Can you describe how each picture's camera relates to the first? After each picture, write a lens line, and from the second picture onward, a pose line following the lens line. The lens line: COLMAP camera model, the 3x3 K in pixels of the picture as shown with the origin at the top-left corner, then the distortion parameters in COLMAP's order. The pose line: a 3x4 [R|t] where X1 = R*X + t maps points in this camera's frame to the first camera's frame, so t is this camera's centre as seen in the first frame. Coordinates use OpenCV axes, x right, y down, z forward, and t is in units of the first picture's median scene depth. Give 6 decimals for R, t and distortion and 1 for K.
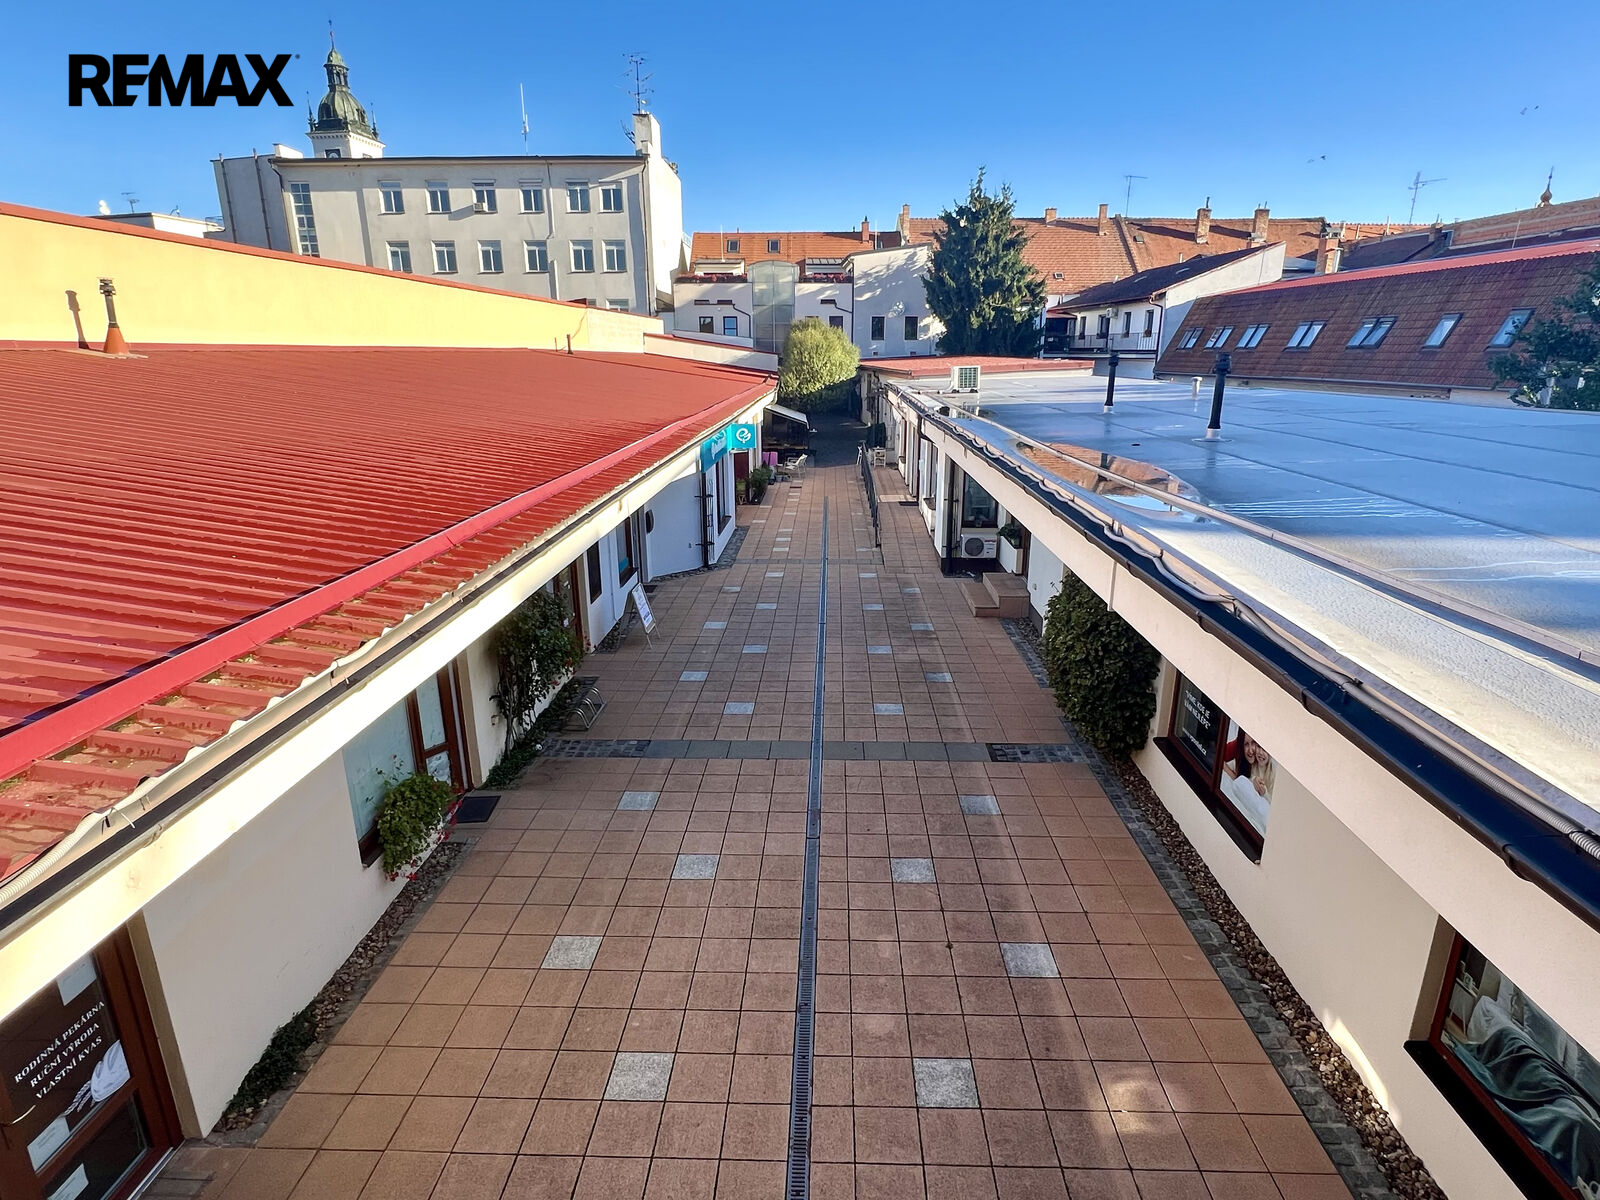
lens RADIAL K [[861.9, 0, 810.9], [0, 861.9, 607.5], [0, 0, 1]] dist [-0.000433, -0.002789]
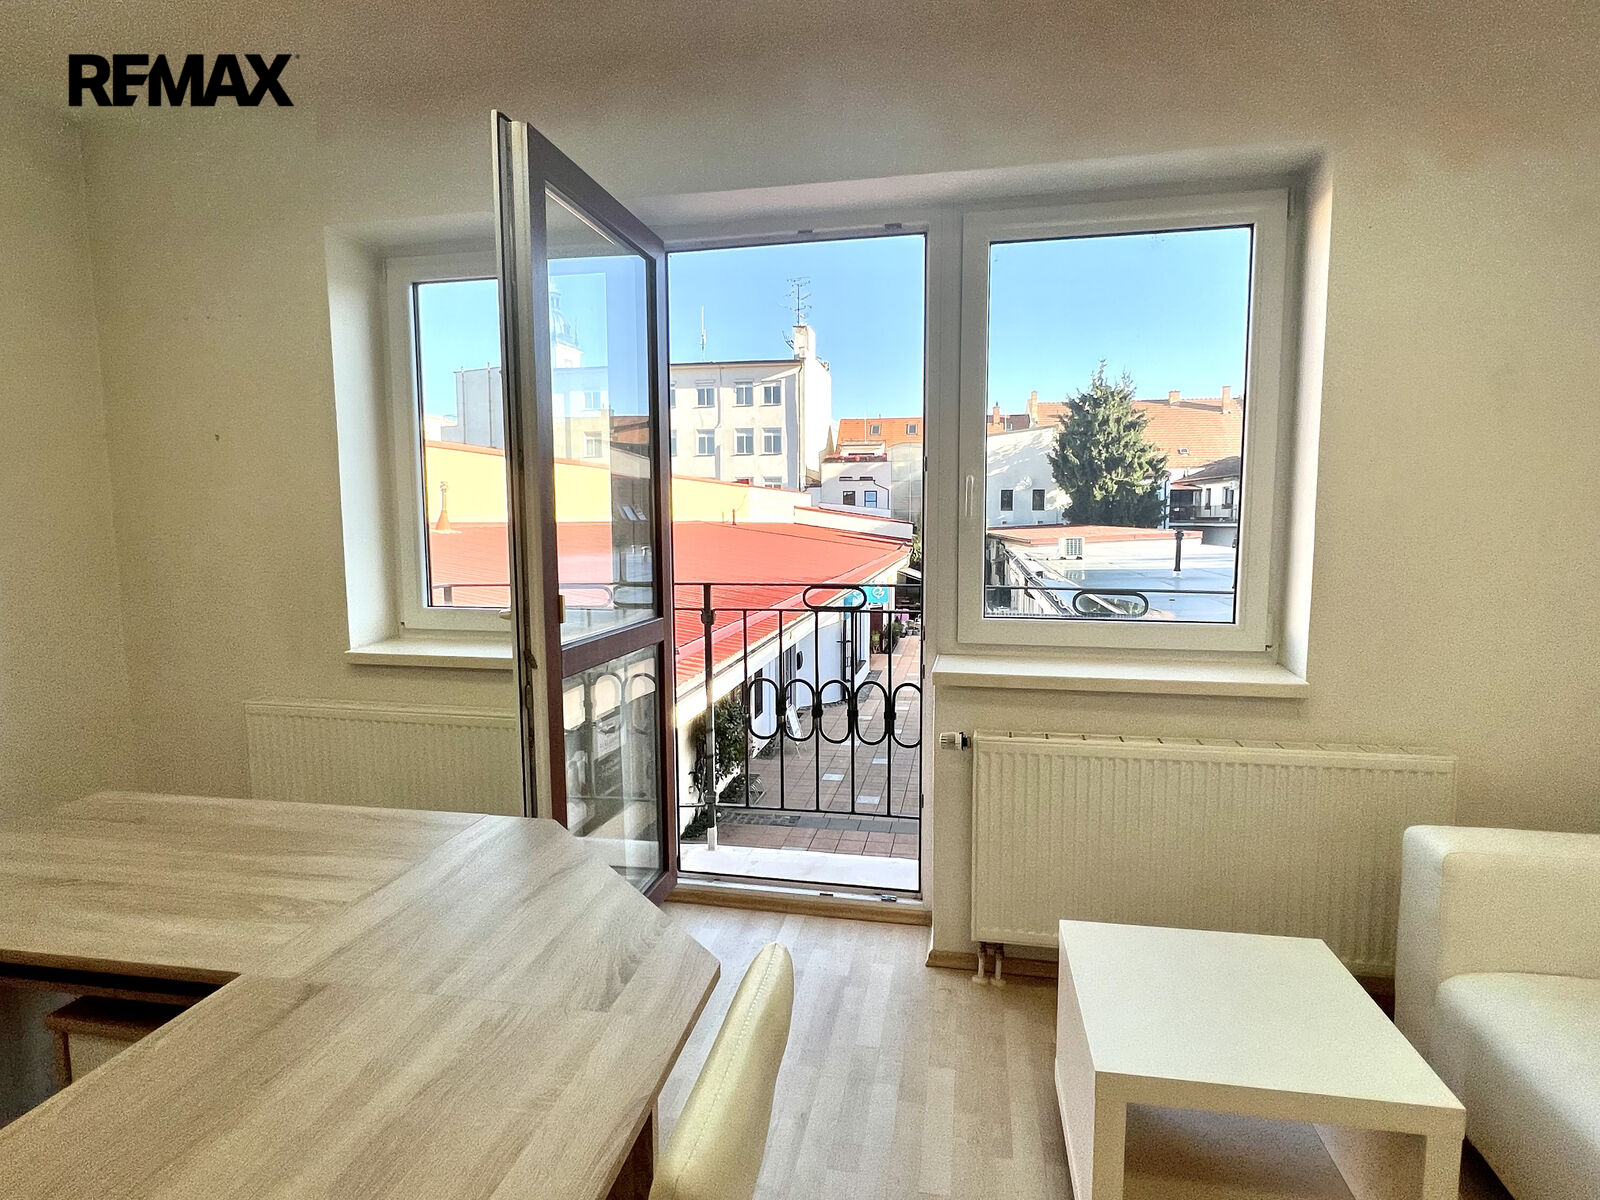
lens RADIAL K [[861.9, 0, 800.1], [0, 861.9, 602.9], [0, 0, 1]] dist [-0.000433, -0.002789]
pose [[0.985641, 0.013802, -0.168289, 0.009984], [-0.045422, 0.981590, -0.185522, 0.025071], [0.162630, 0.190502, 0.968122, -0.107932]]
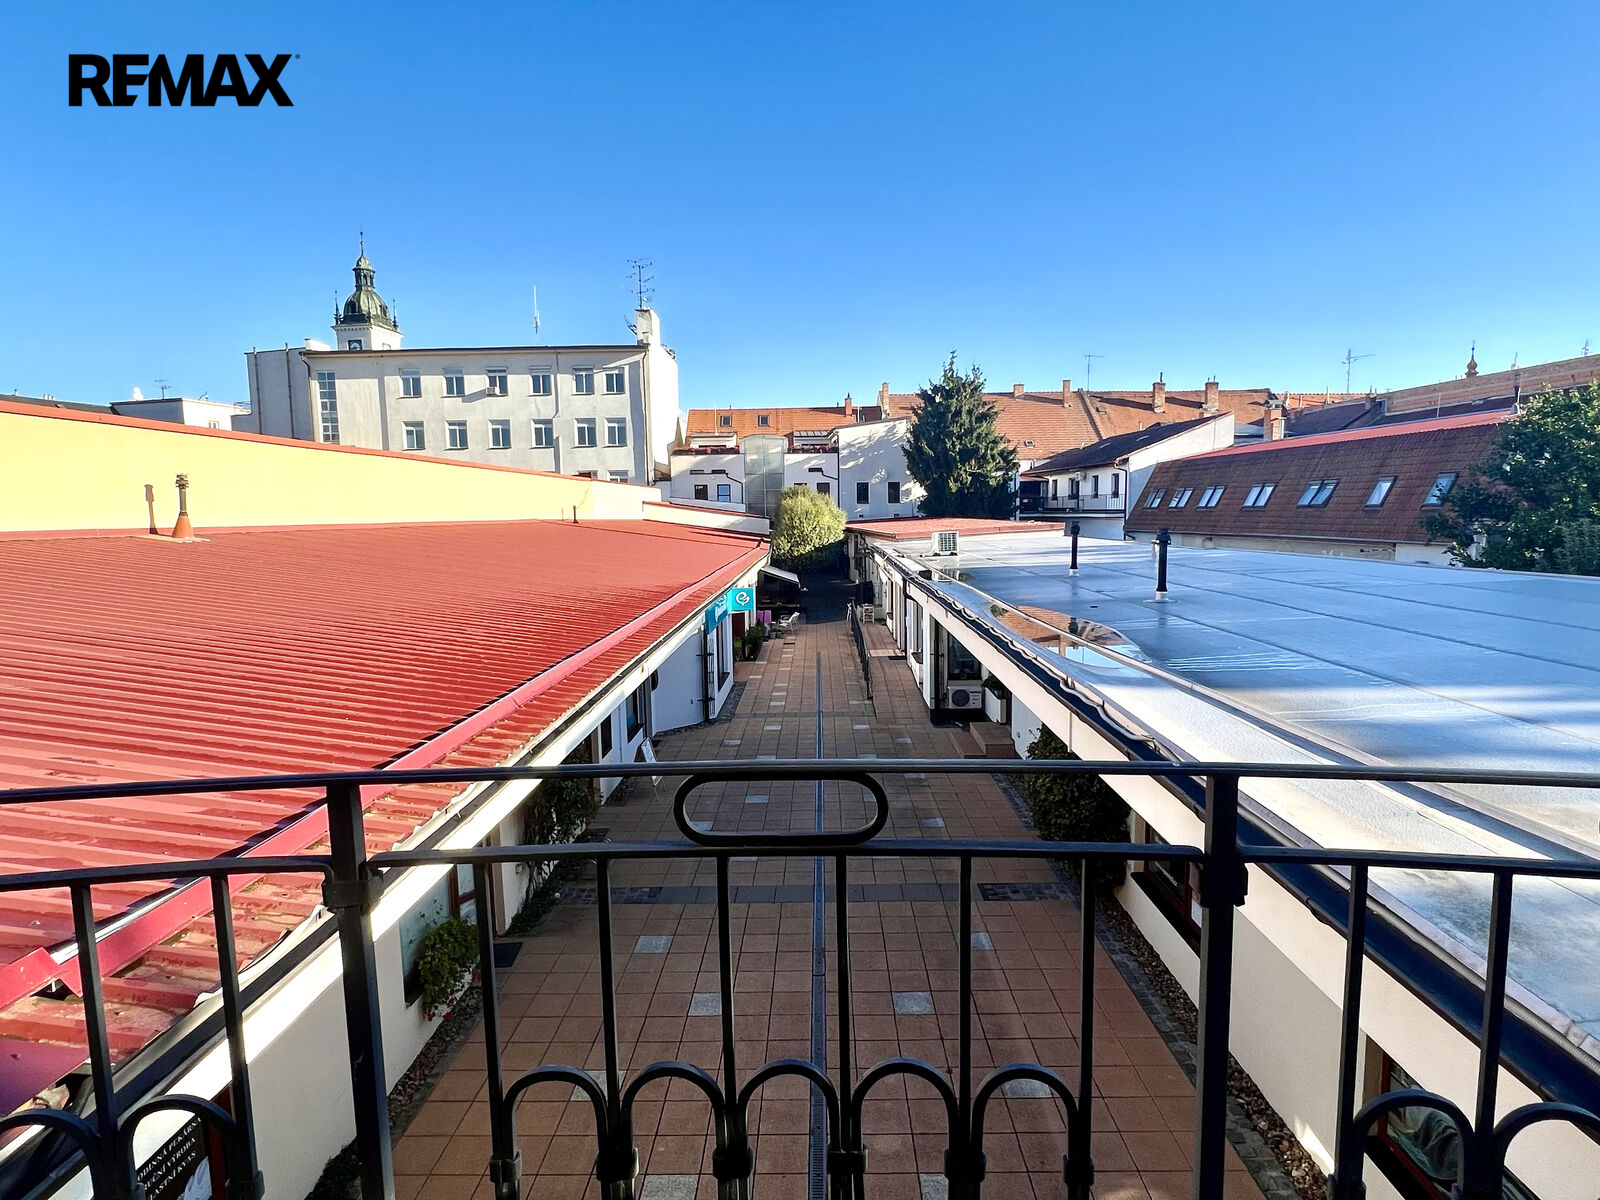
lens RADIAL K [[861.9, 0, 807.4], [0, 861.9, 604.8], [0, 0, 1]] dist [-0.000433, -0.002789]
pose [[0.999824, -0.016473, 0.008989, -0.003547], [0.017818, 0.983620, -0.179372, 0.001884], [-0.005887, 0.179501, 0.983740, -0.034043]]
